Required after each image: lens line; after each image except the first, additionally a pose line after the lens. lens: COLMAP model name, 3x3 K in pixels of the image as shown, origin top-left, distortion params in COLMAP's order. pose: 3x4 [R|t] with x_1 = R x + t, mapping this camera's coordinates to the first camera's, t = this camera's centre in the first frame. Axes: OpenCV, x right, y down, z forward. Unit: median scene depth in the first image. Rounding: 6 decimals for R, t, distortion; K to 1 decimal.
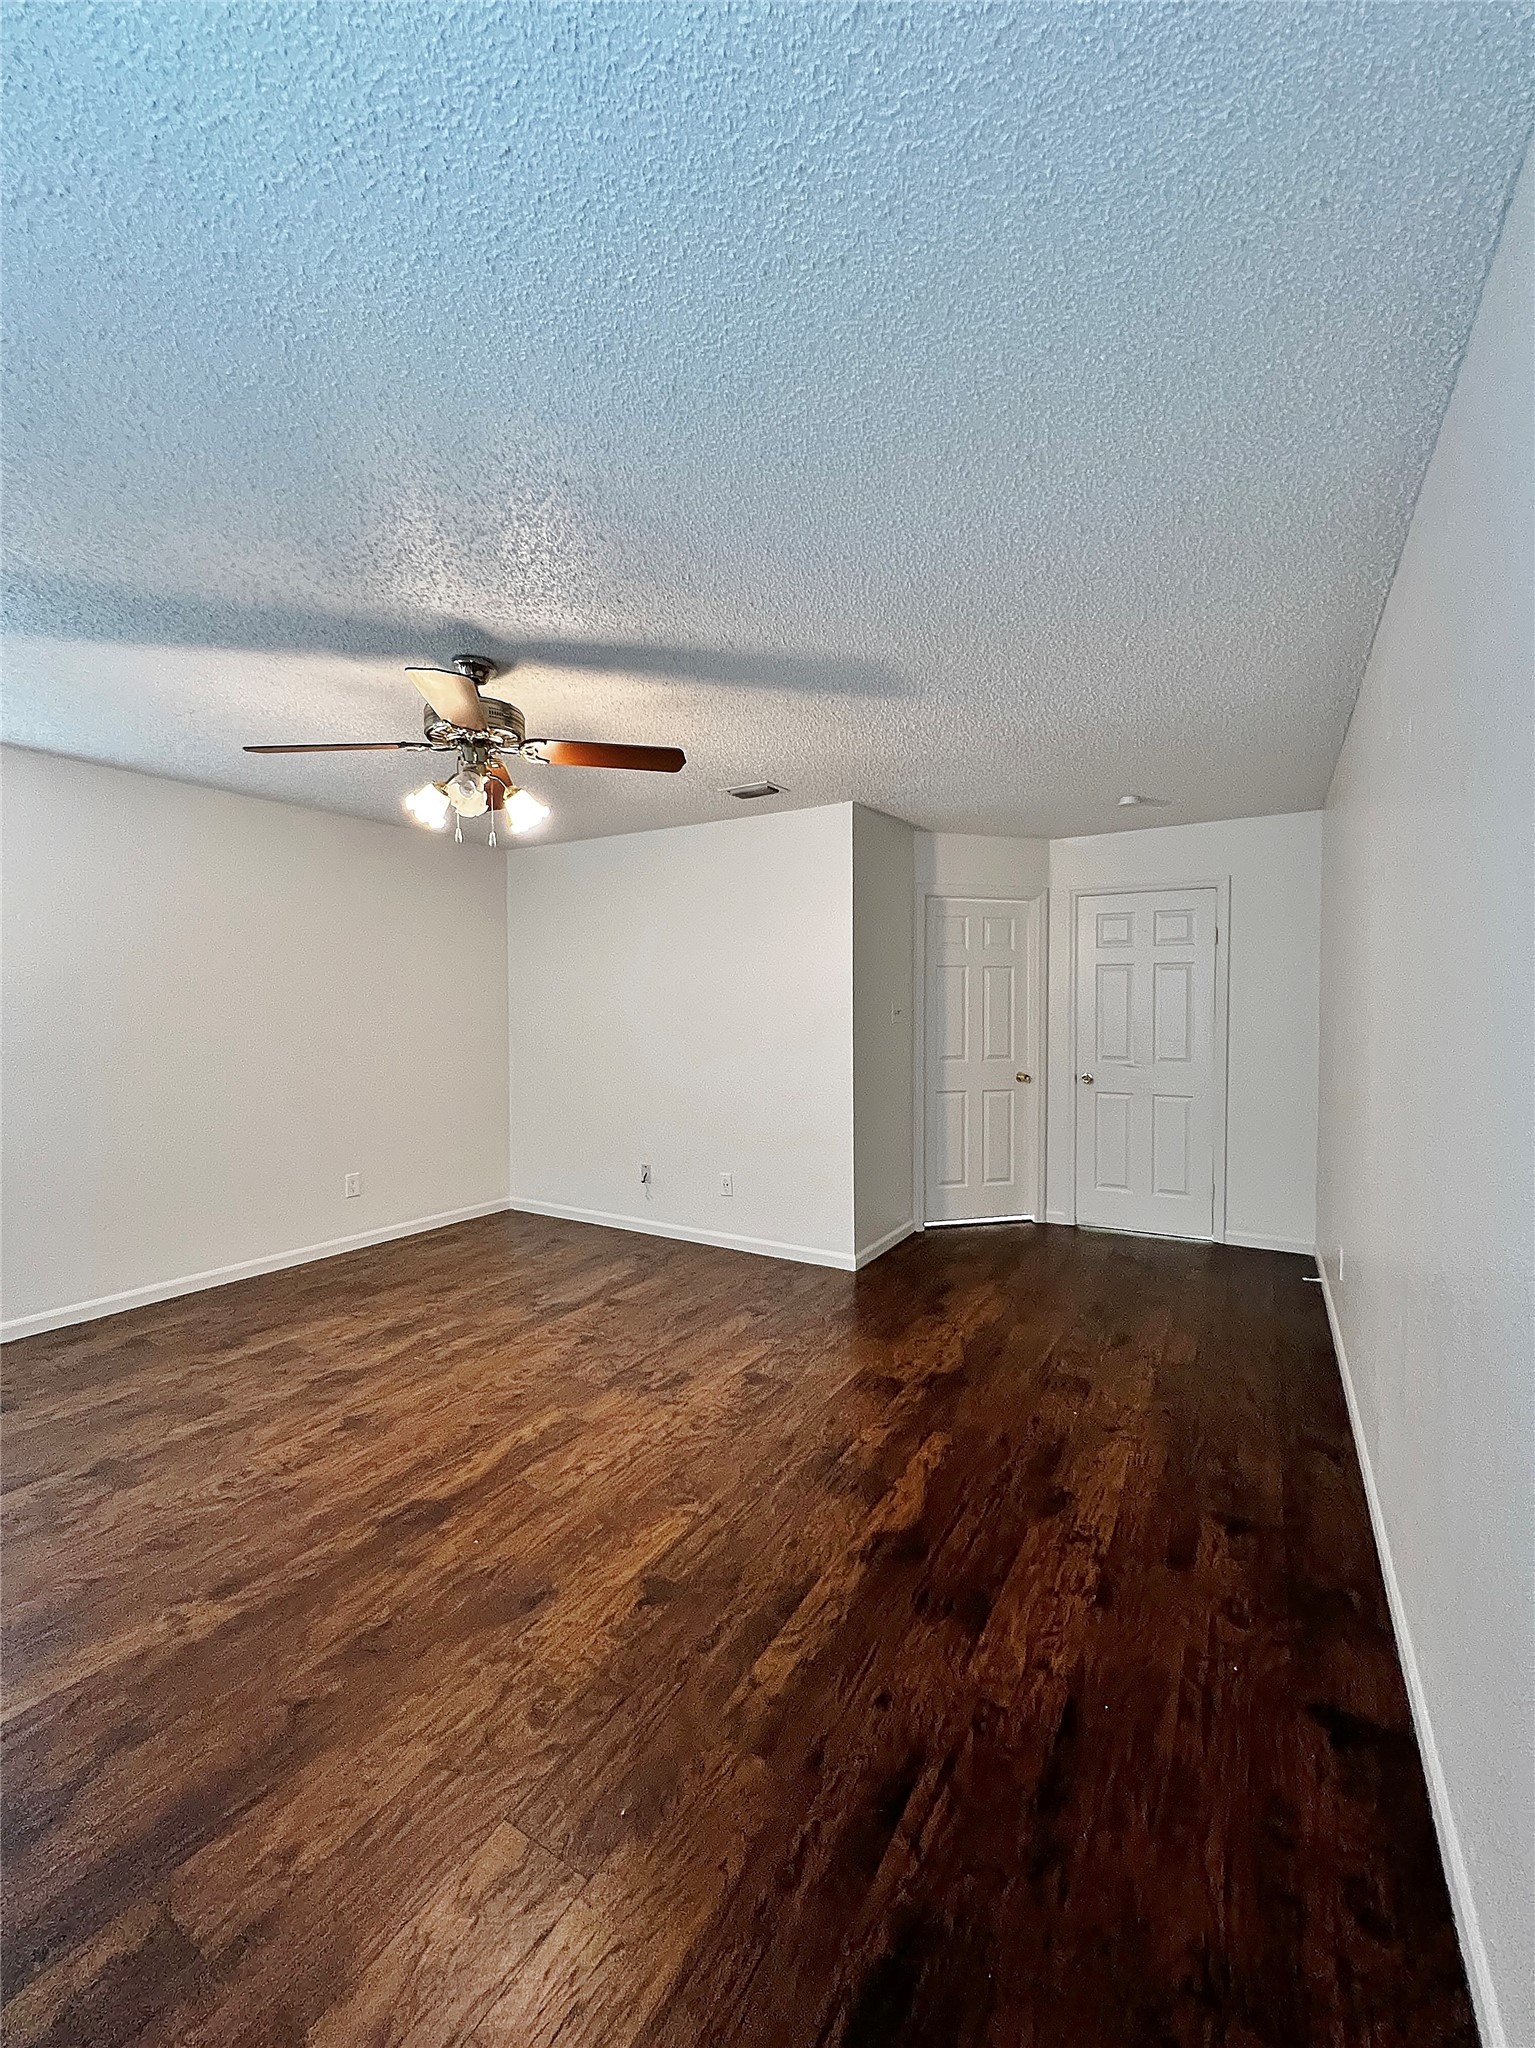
lens RADIAL K [[824.5, 0, 769.3], [0, 824.5, 1020.3], [0, 0, 1]] dist [0.000843, -0.000092]
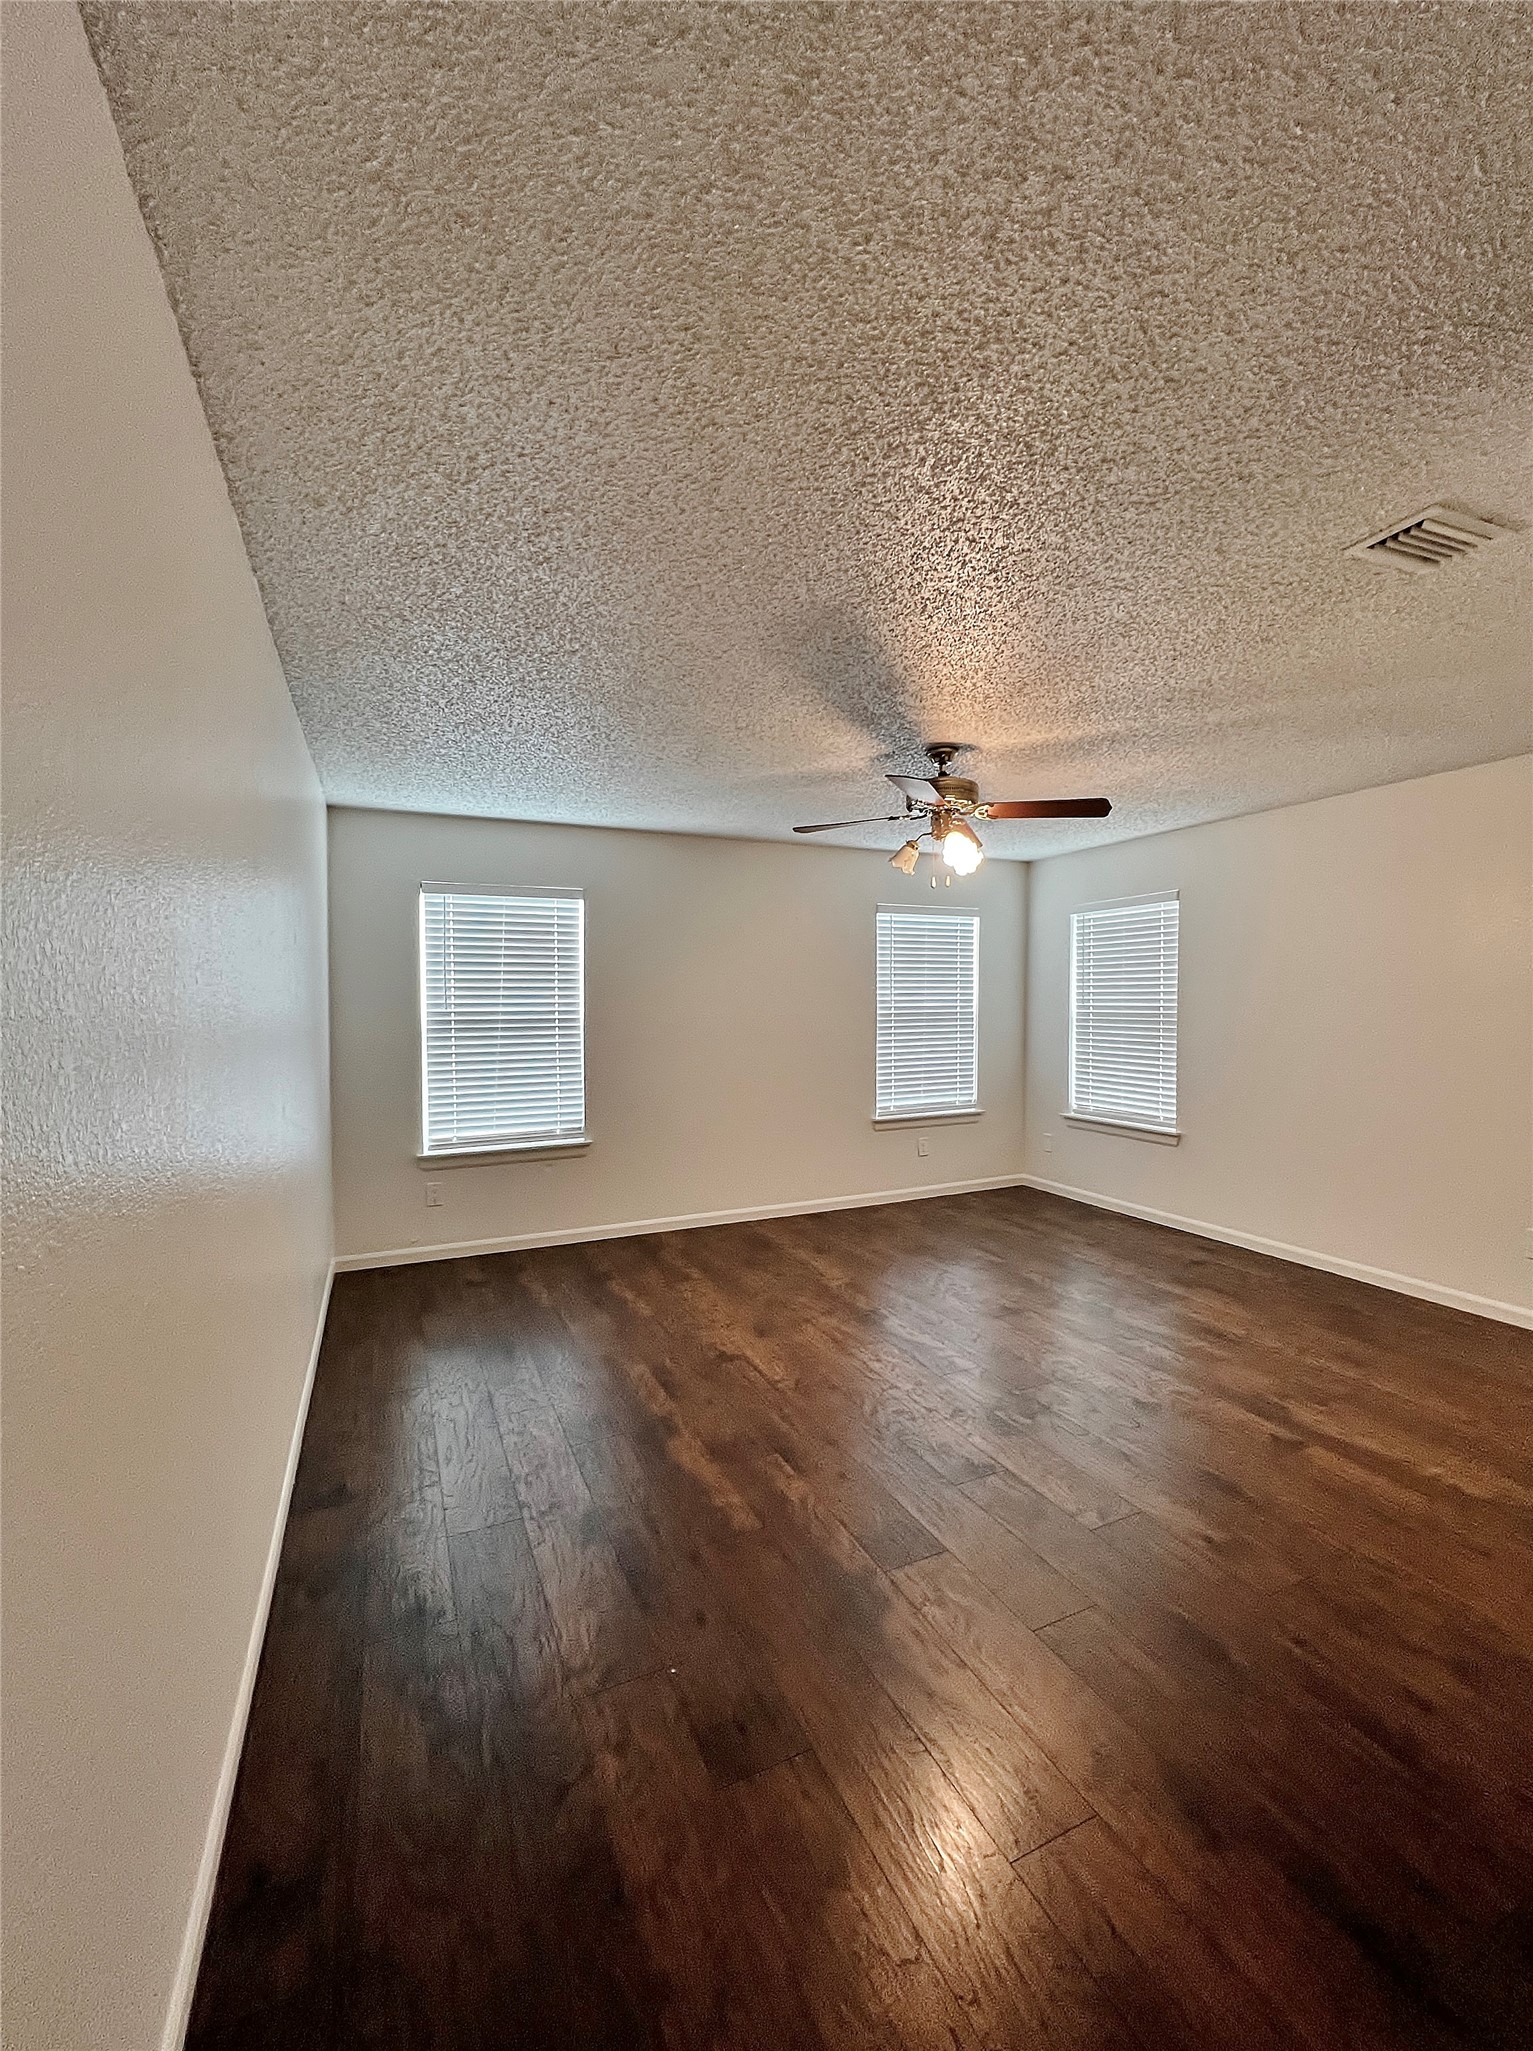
lens RADIAL K [[828.9, 0, 769.8], [0, 828.9, 1018.1], [0, 0, 1]] dist [0.000337, 0.000025]
pose [[-0.558634, 0.019035, -0.829196, 0.900681], [-0.010890, 0.999482, 0.030281, -0.037781], [0.829343, 0.025946, -0.558137, 1.497493]]
